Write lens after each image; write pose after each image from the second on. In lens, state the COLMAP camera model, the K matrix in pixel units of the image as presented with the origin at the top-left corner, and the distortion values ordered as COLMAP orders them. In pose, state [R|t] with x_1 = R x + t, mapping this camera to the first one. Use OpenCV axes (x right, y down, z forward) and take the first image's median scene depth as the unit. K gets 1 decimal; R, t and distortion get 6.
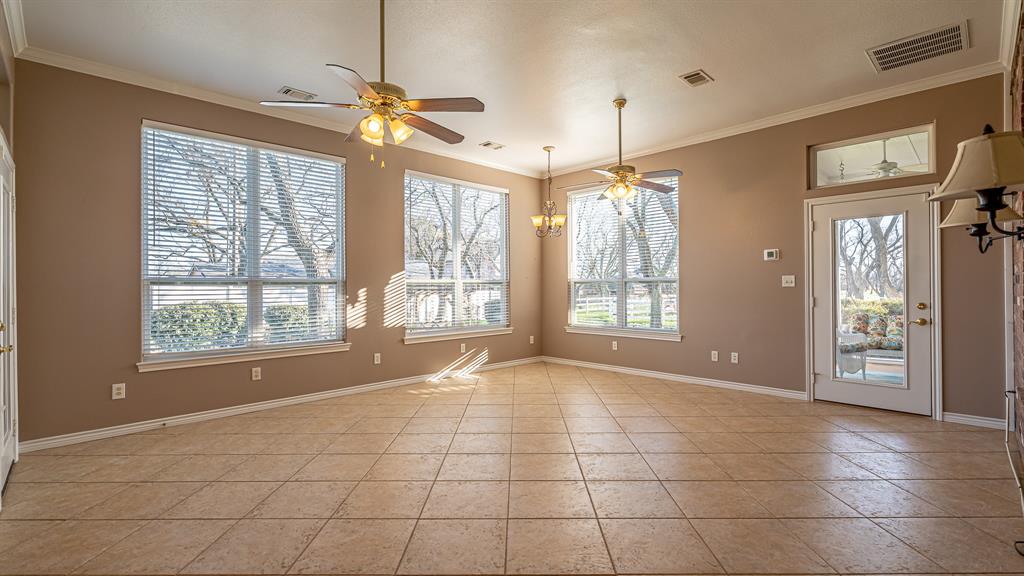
lens RADIAL K [[472.6, 0, 511.1], [0, 472.6, 288.8], [0, 0, 1]] dist [-0.012140, 0.001641]
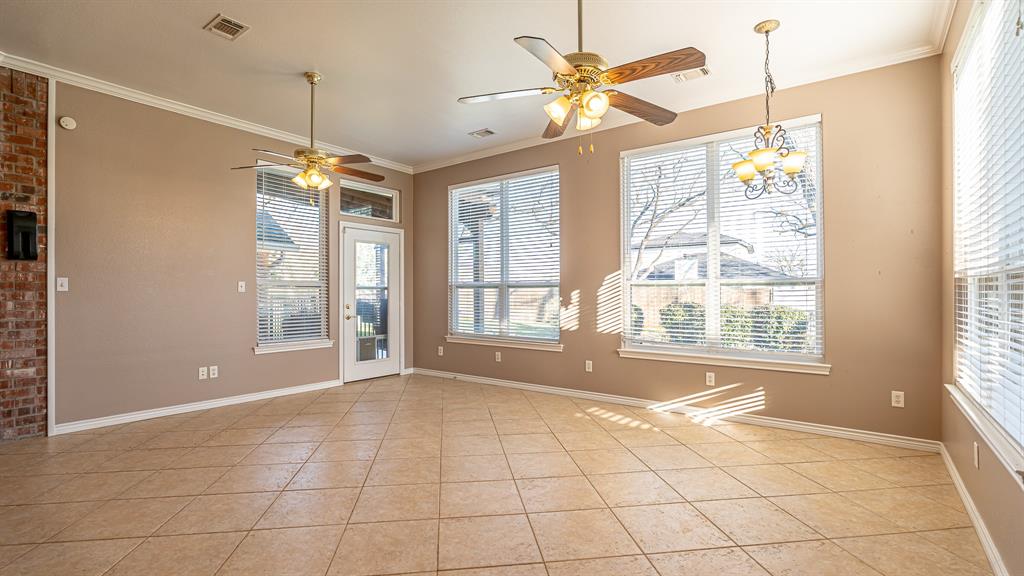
lens RADIAL K [[472.6, 0, 507.6], [0, 472.6, 285.3], [0, 0, 1]] dist [-0.012140, 0.001641]
pose [[0.128585, -0.013784, -0.991603, 0.638282], [-0.008402, 0.999852, -0.014988, 0.004058], [0.991663, 0.010258, 0.128450, 0.736388]]
